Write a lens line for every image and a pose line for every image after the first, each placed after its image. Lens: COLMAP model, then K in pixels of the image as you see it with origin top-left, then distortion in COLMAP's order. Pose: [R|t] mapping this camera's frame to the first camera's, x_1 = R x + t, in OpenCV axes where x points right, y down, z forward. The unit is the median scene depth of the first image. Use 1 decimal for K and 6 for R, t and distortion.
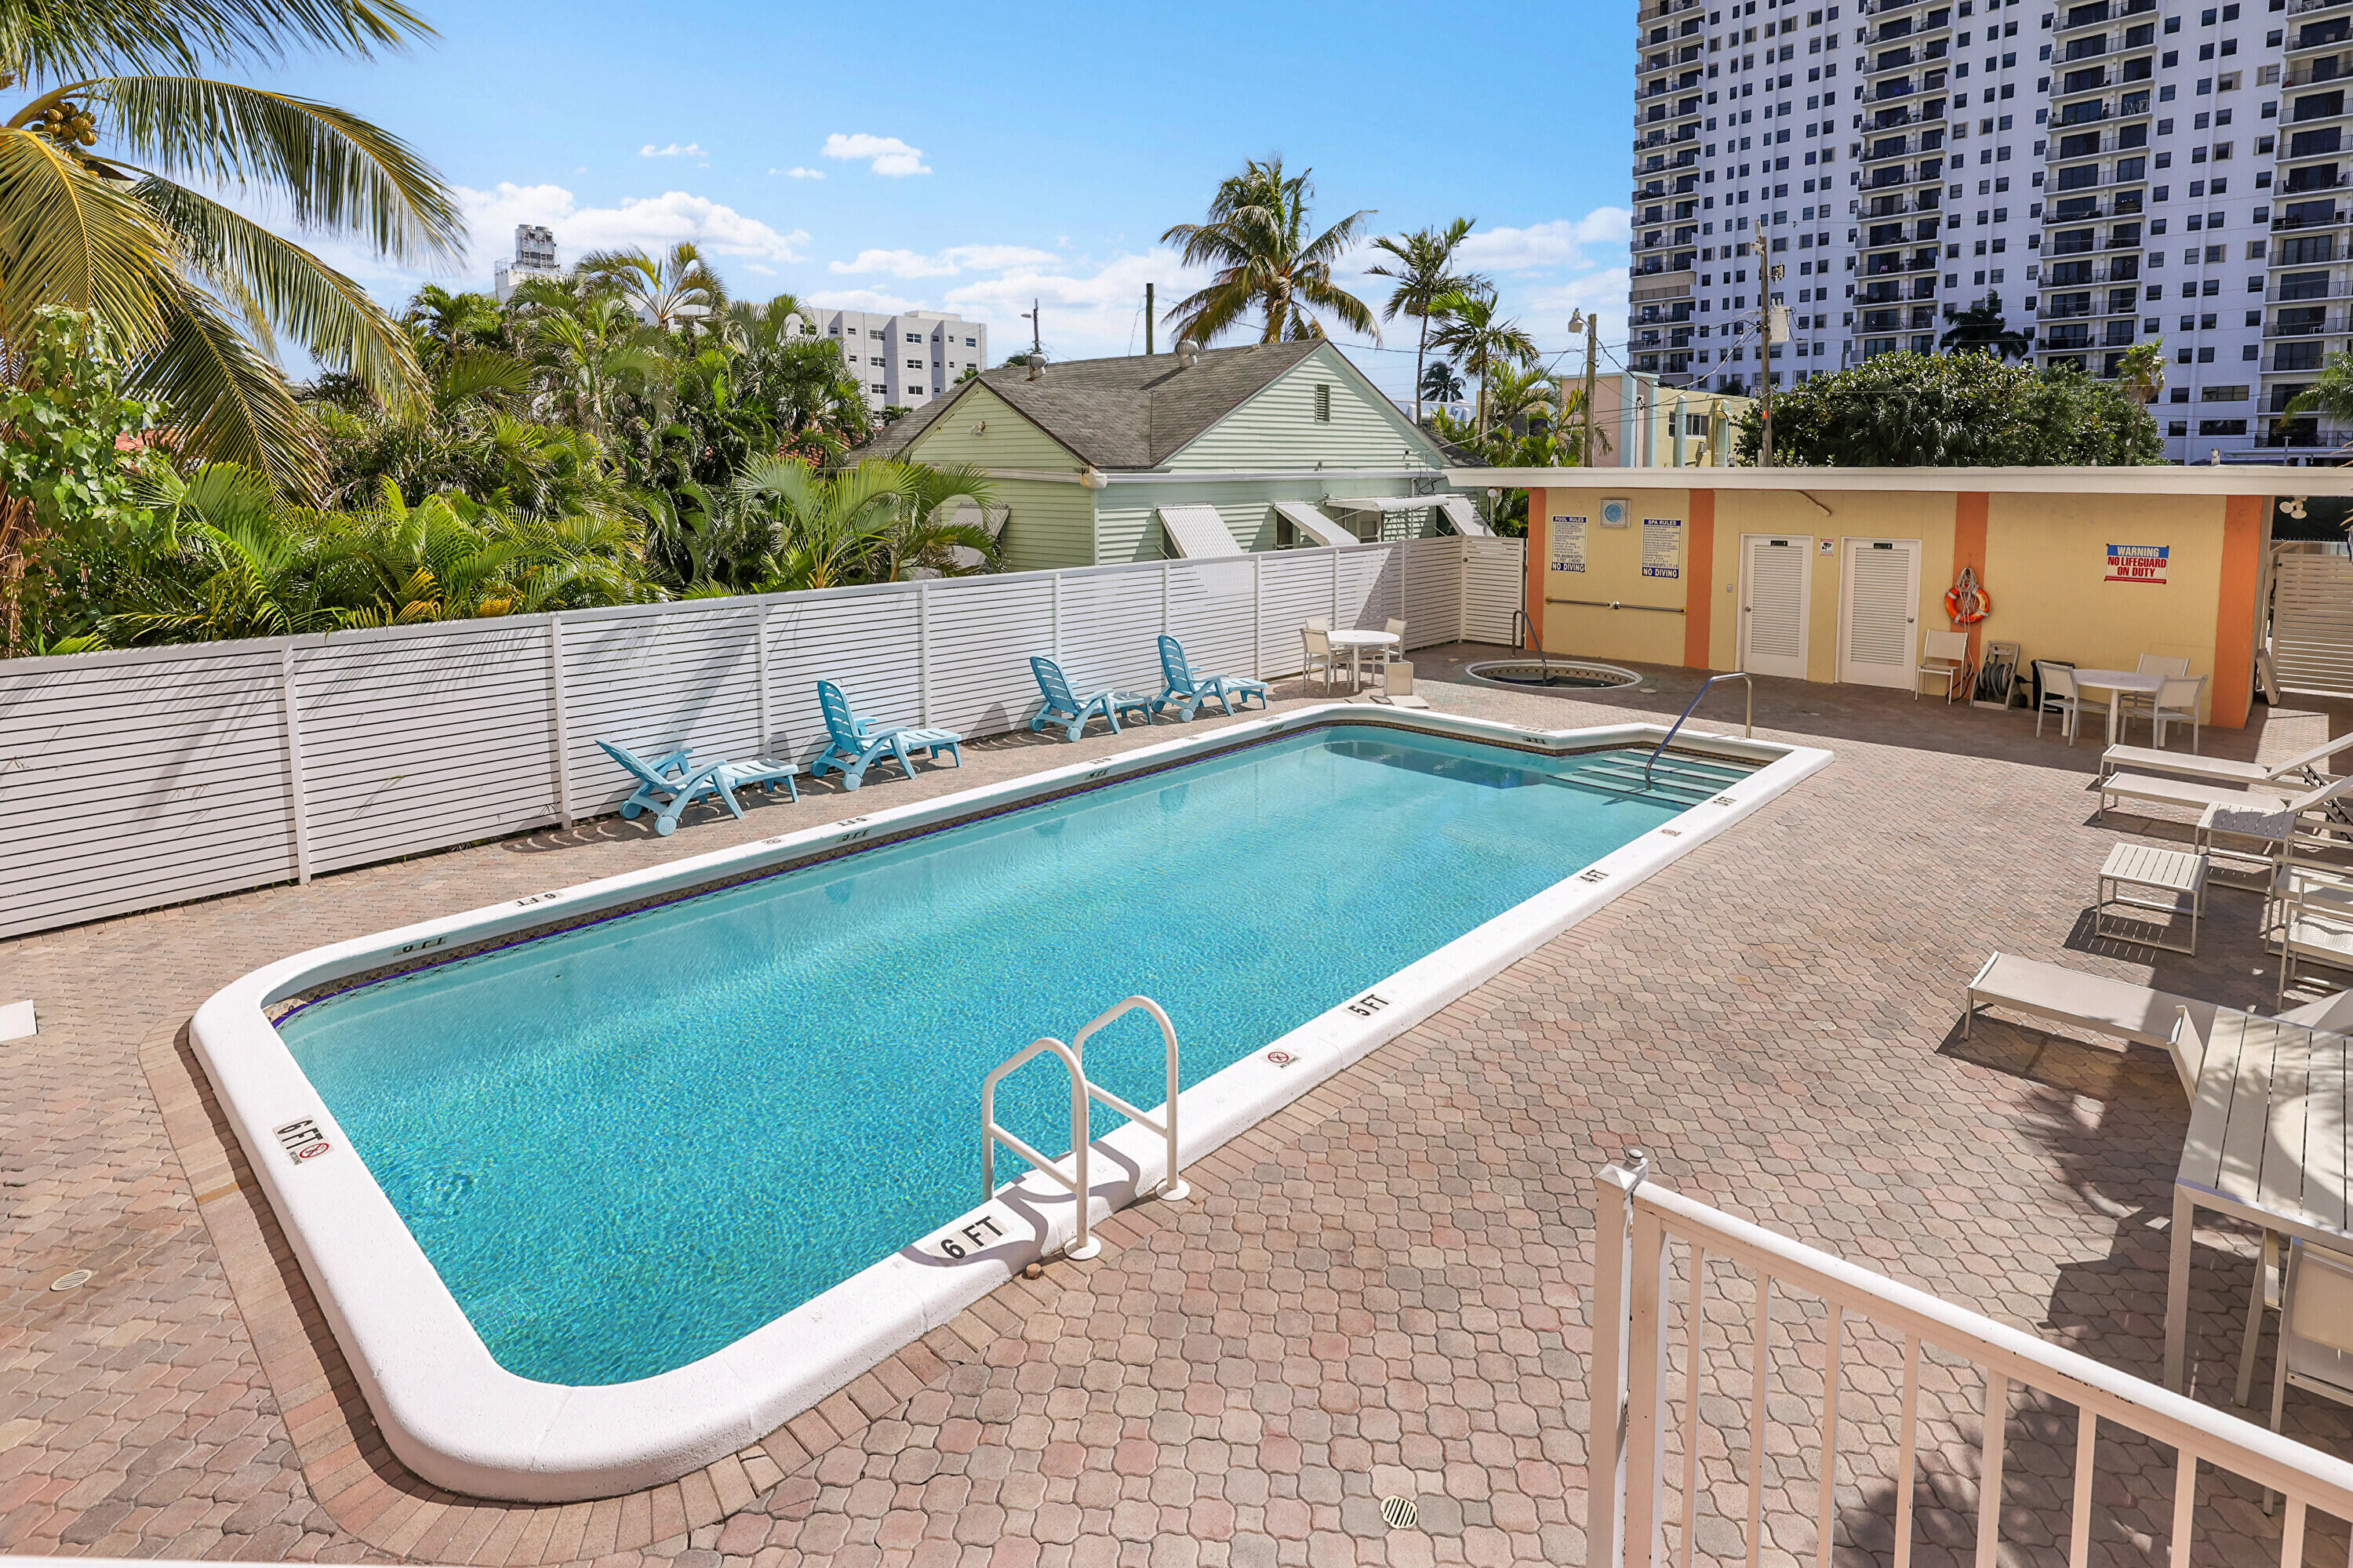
lens RADIAL K [[1177.6, 0, 1176.5], [0, 1177.6, 784.0], [0, 0, 1]] dist [-0.001738, 0.000981]
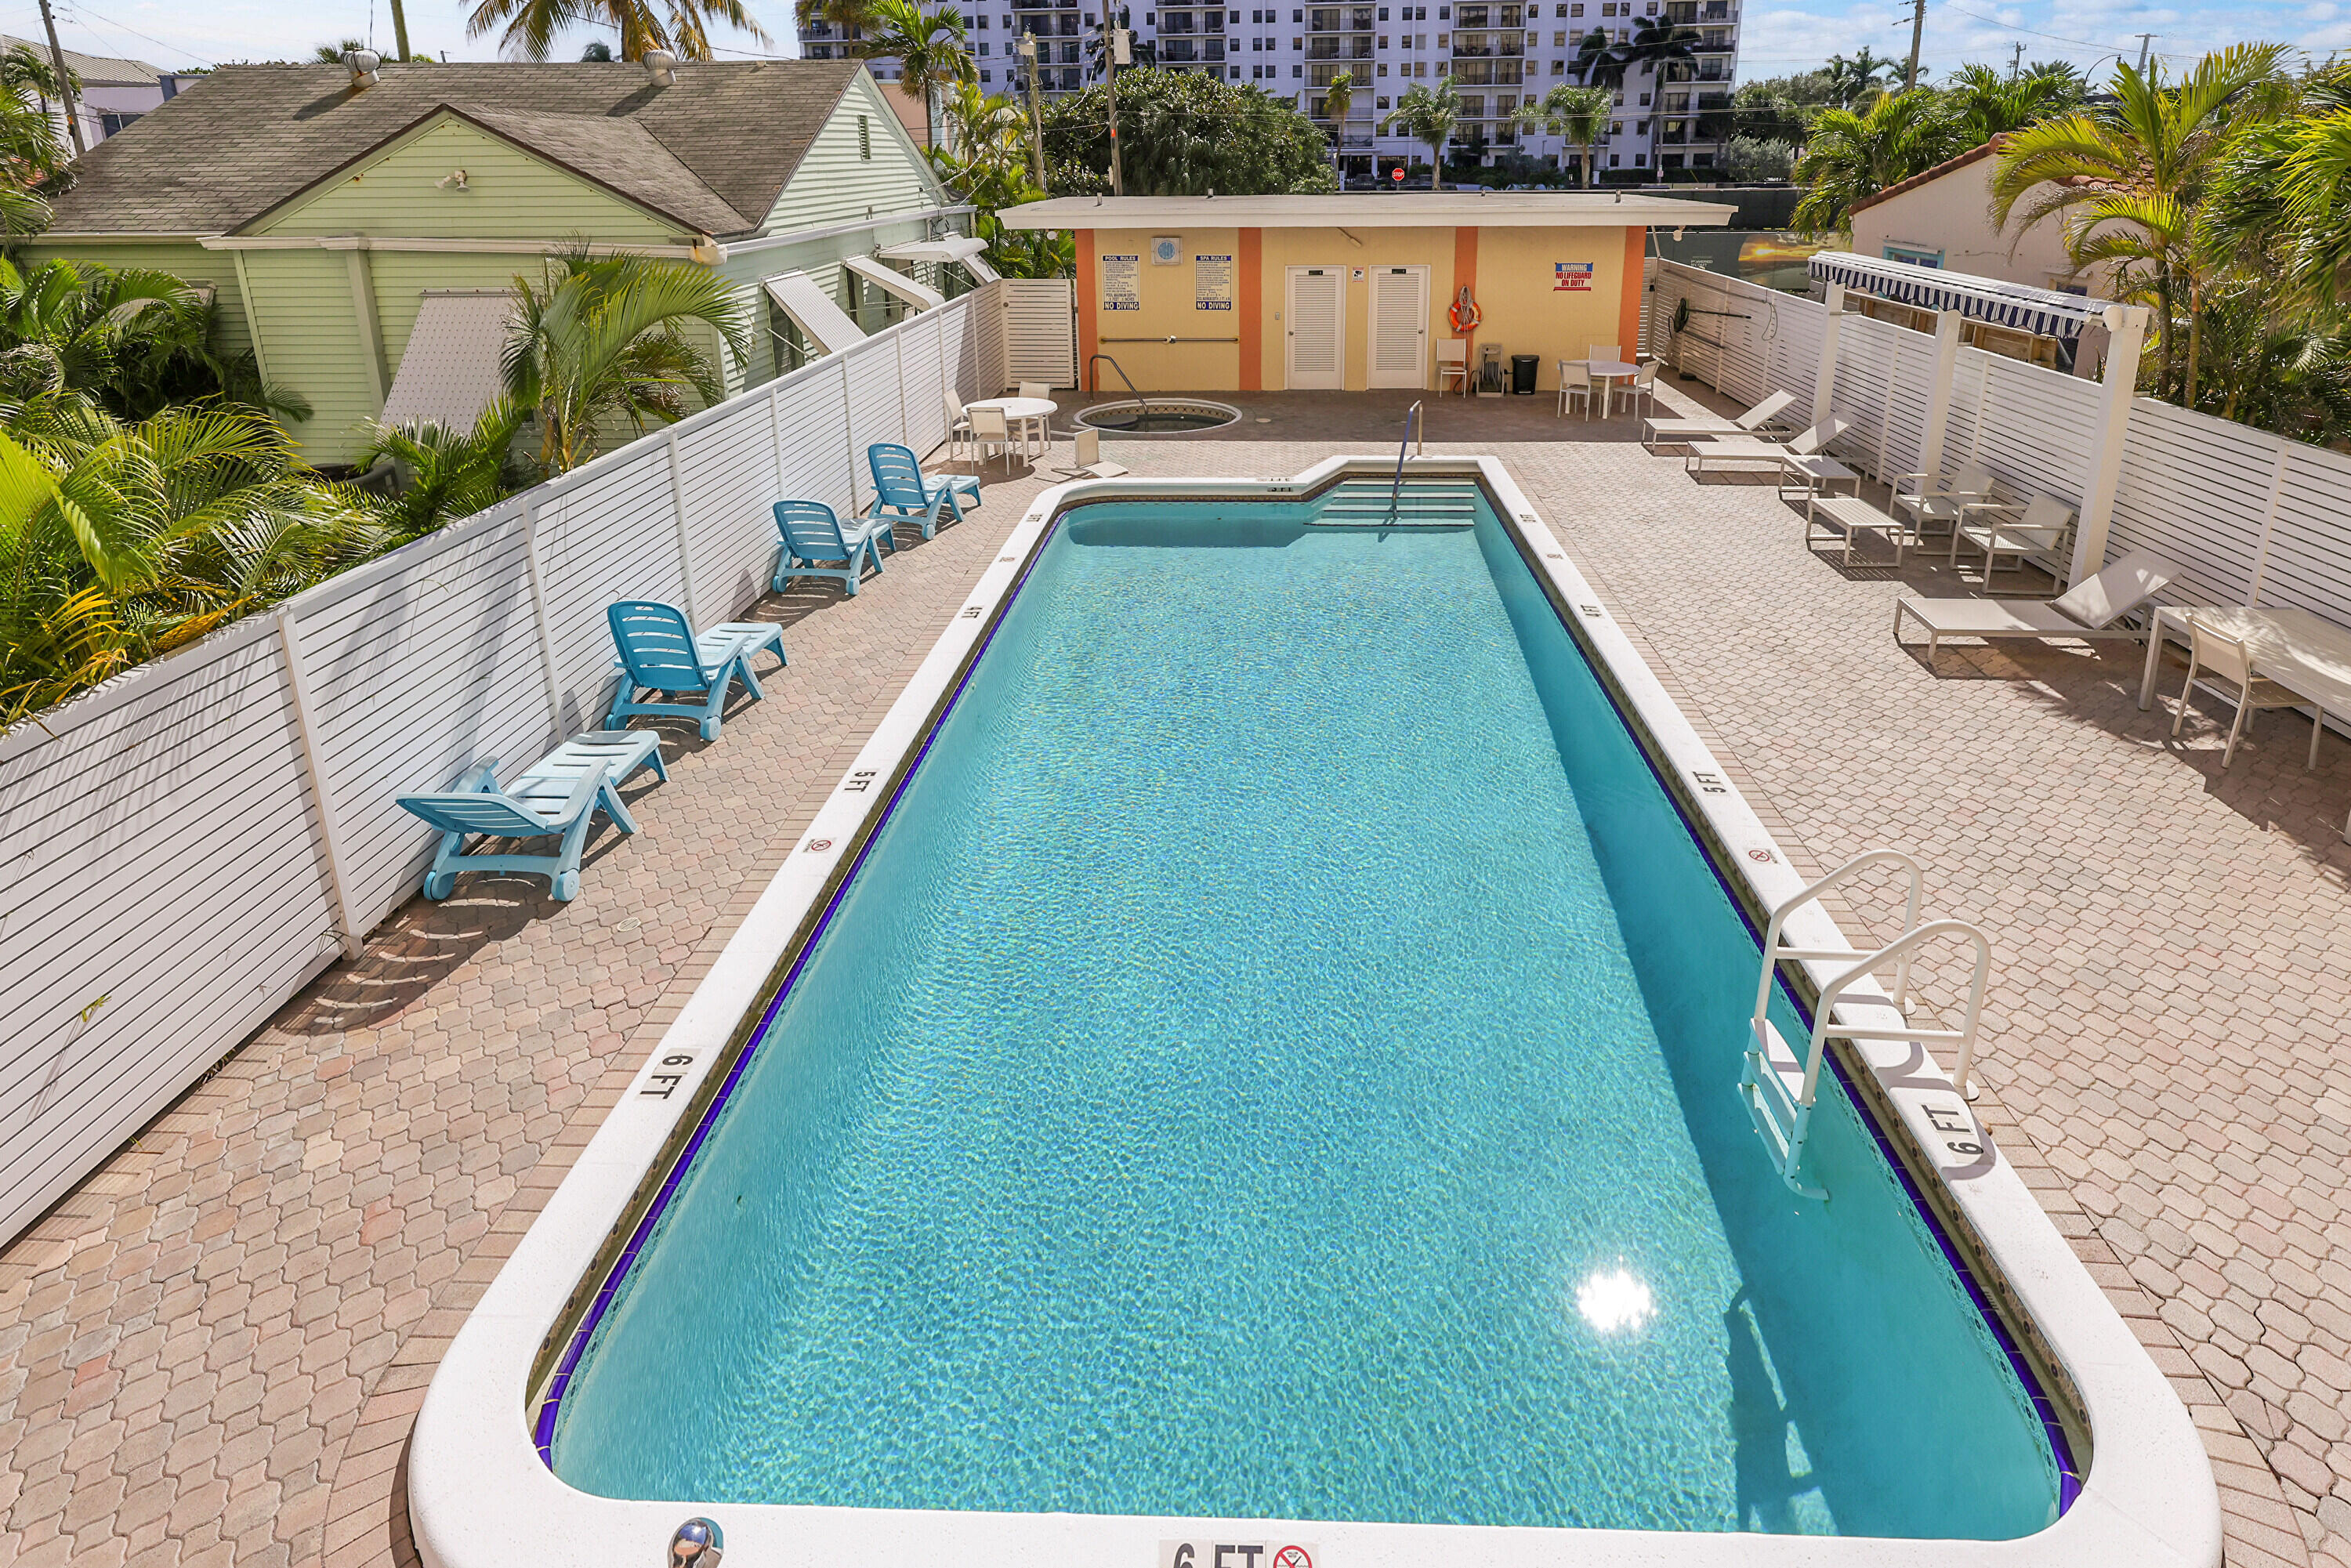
lens RADIAL K [[1172.0, 0, 1176.6], [0, 1172.0, 633.4], [0, 0, 1]] dist [0.001942, 0.000923]
pose [[0.746734, -0.260527, 0.611976, -0.348344], [0.180490, 0.964941, 0.190555, -0.101689], [-0.640166, -0.031838, 0.767577, 0.193707]]
